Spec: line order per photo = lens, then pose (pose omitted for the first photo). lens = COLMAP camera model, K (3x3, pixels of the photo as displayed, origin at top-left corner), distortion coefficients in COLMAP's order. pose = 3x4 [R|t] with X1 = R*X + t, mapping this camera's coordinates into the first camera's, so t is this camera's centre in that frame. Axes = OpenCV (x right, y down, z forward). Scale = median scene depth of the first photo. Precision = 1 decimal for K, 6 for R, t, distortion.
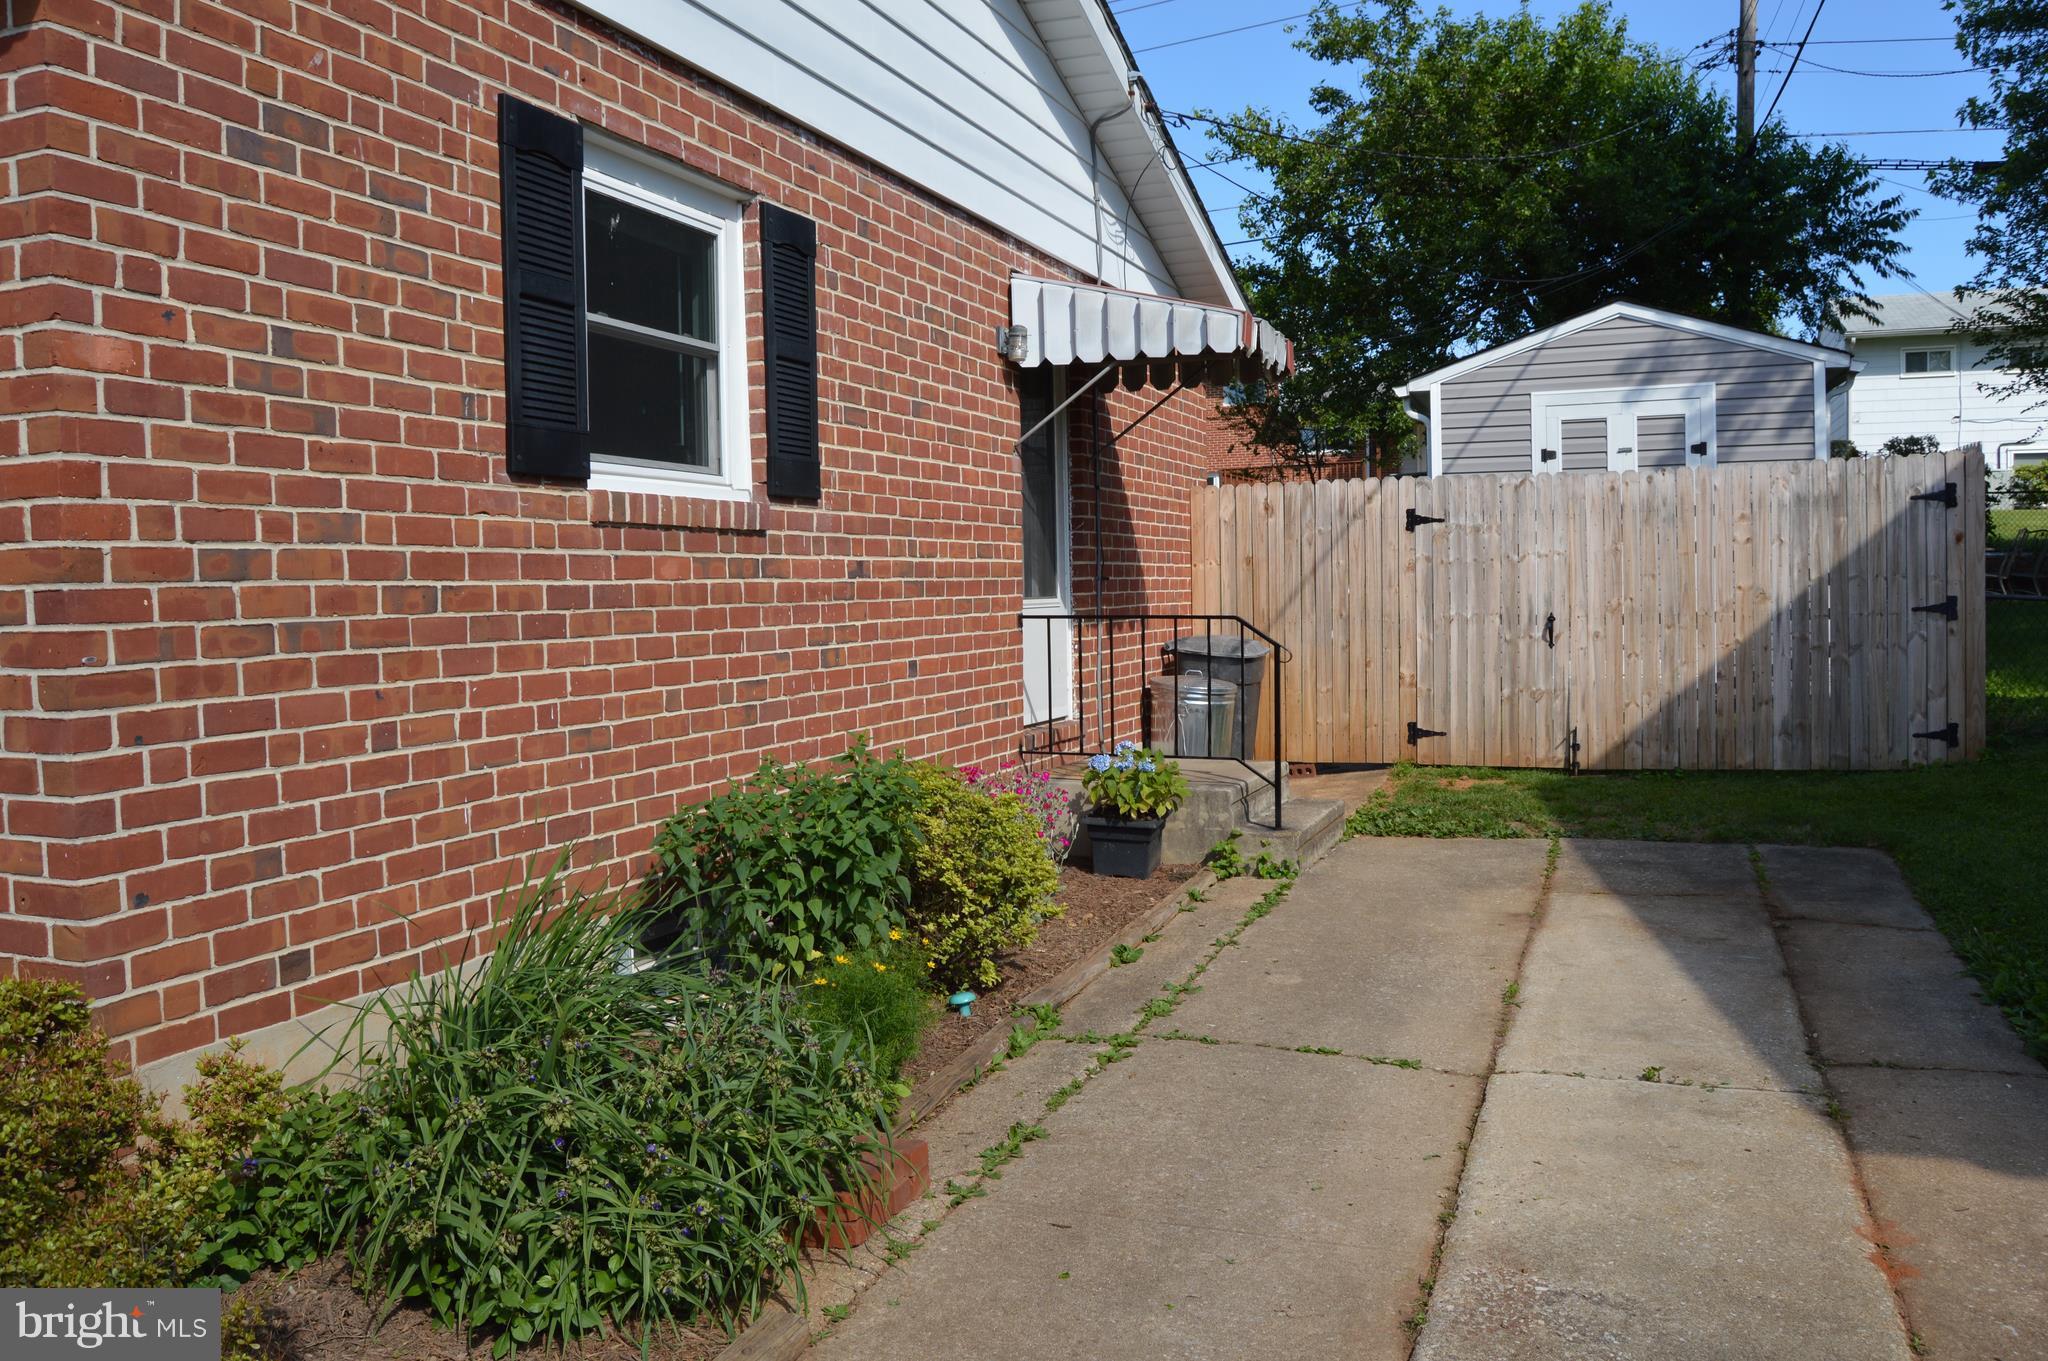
lens RADIAL K [[1619.7, 0, 1029.0], [0, 1619.7, 681.9], [0, 0, 1]] dist [-0.095848, 0.042563]
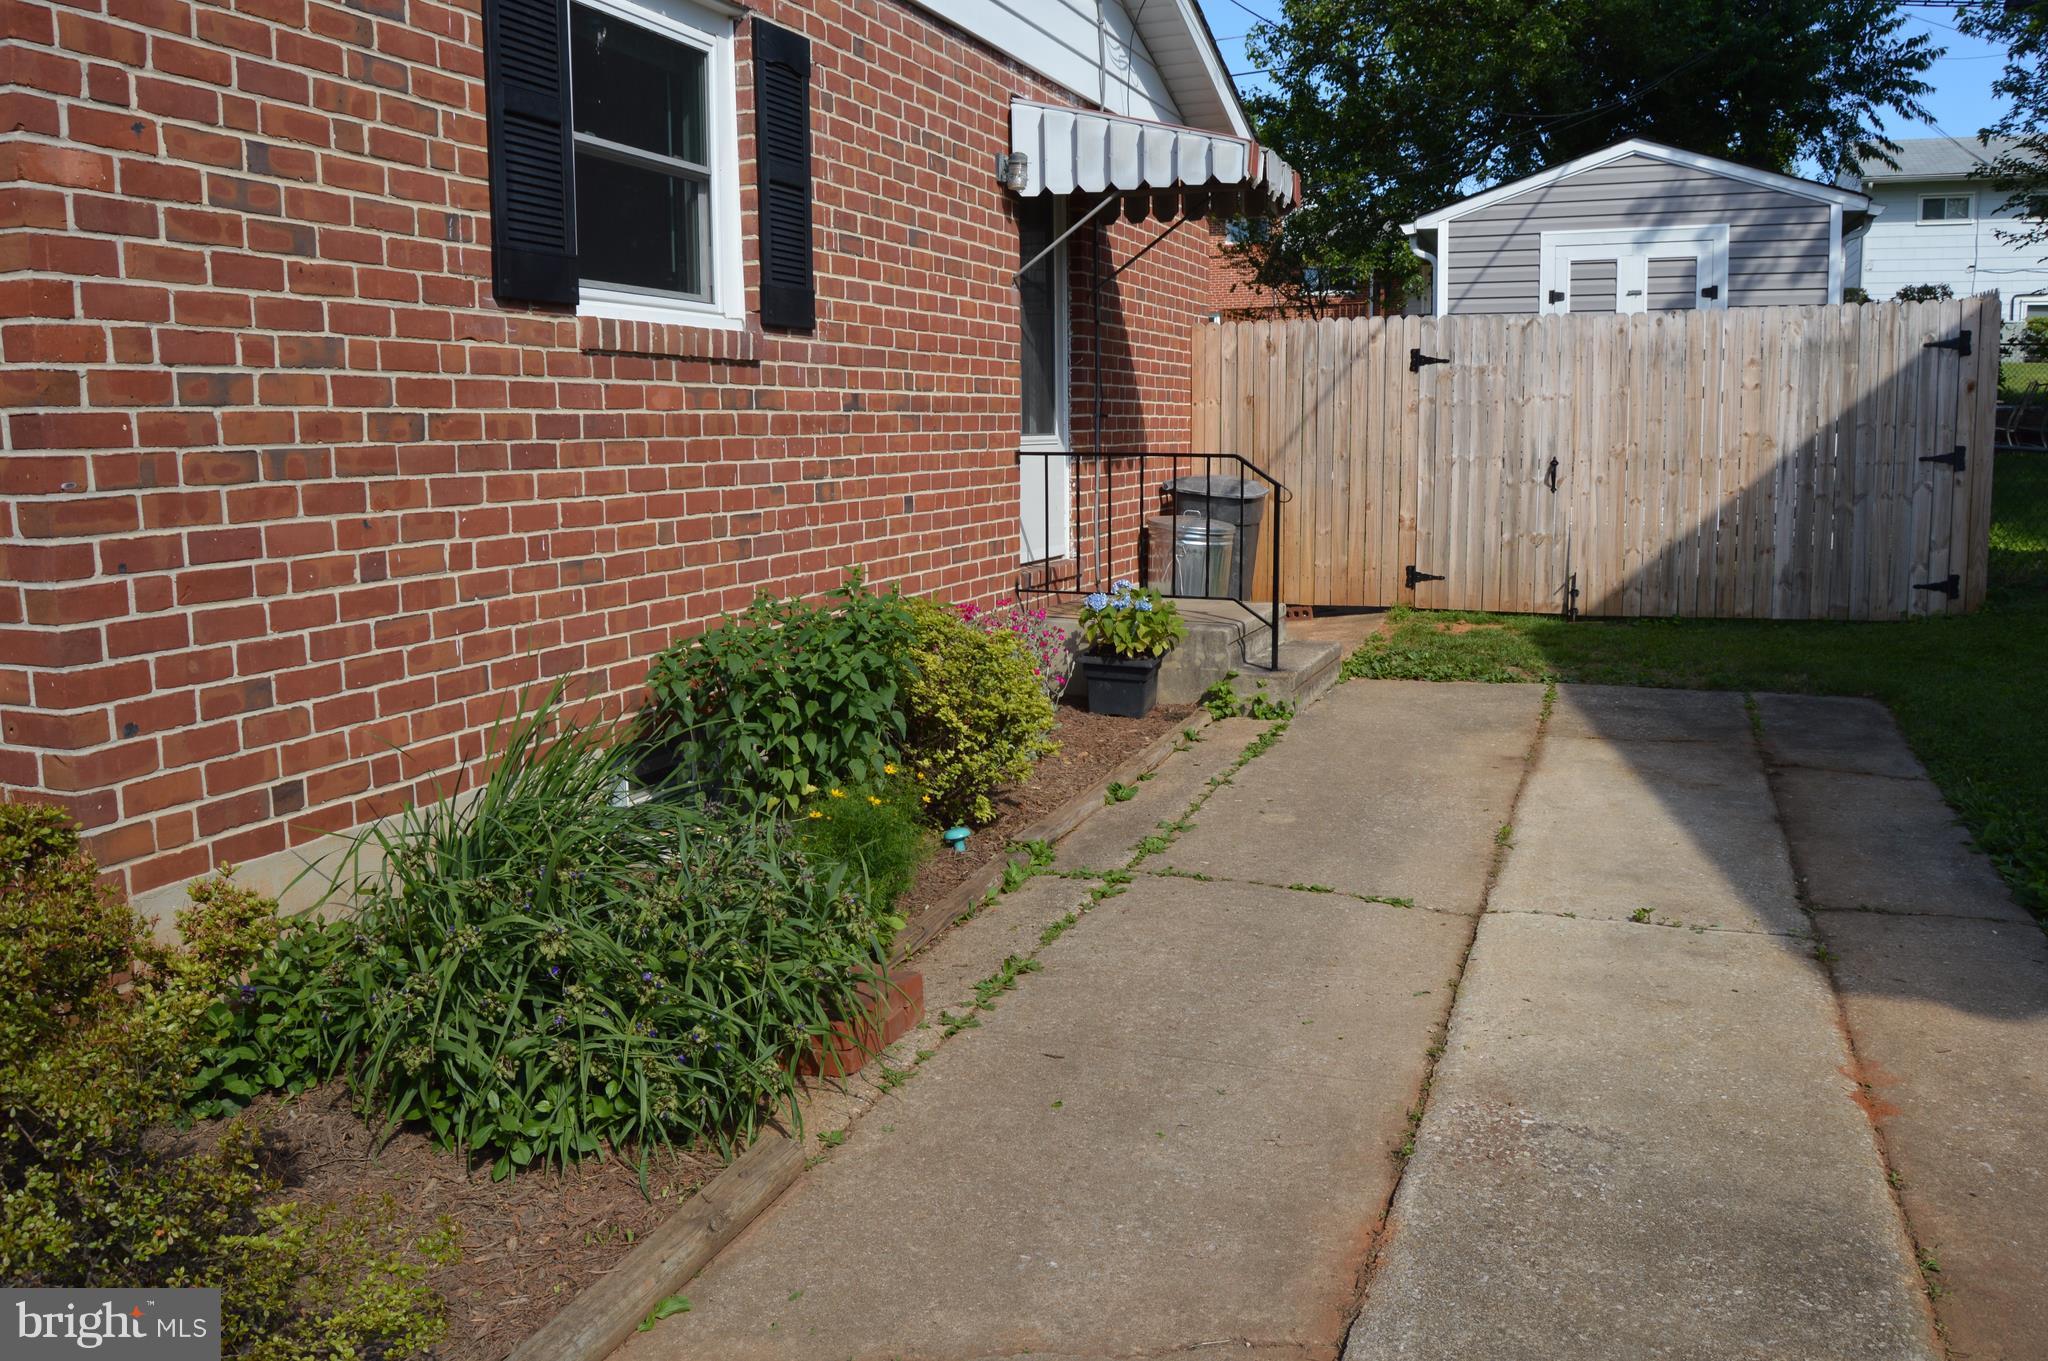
lens RADIAL K [[1619.7, 0, 1029.0], [0, 1619.7, 681.9], [0, 0, 1]] dist [-0.095848, 0.042563]
pose [[0.999954, 0.008931, 0.003546, -0.001123], [-0.009231, 0.995307, 0.096323, 0.005237], [-0.002669, -0.096352, 0.995344, 0.008939]]
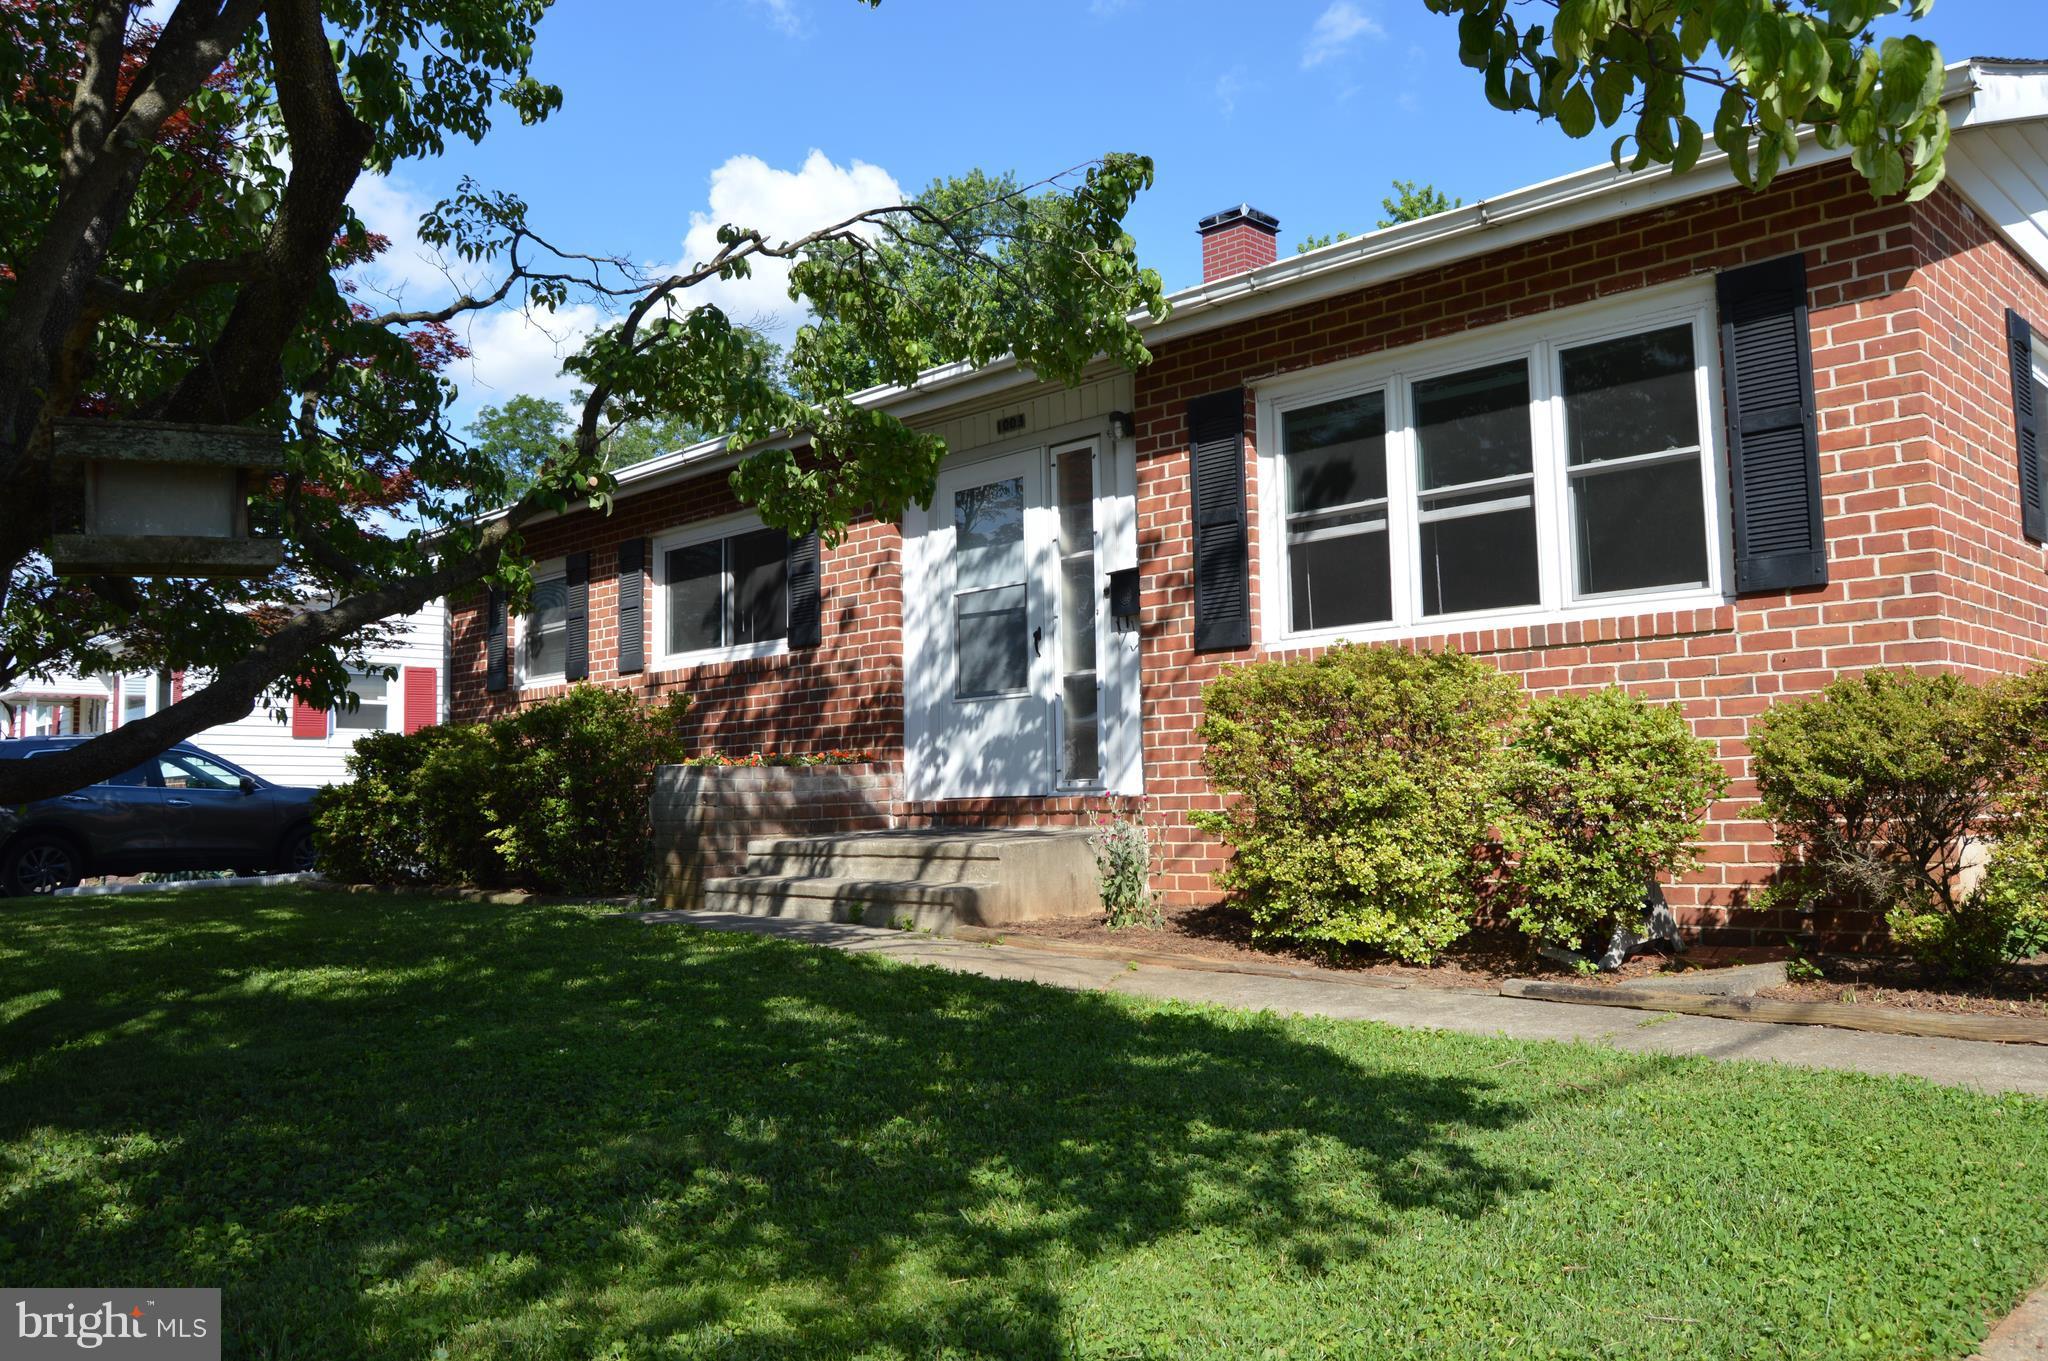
lens RADIAL K [[1619.7, 0, 1029.0], [0, 1619.7, 681.9], [0, 0, 1]] dist [-0.095848, 0.042563]
pose [[0.911549, -0.028762, -0.410185, -0.511993], [-0.025226, 0.991760, -0.125603, 0.208695], [0.410417, 0.124841, 0.903312, -0.715443]]
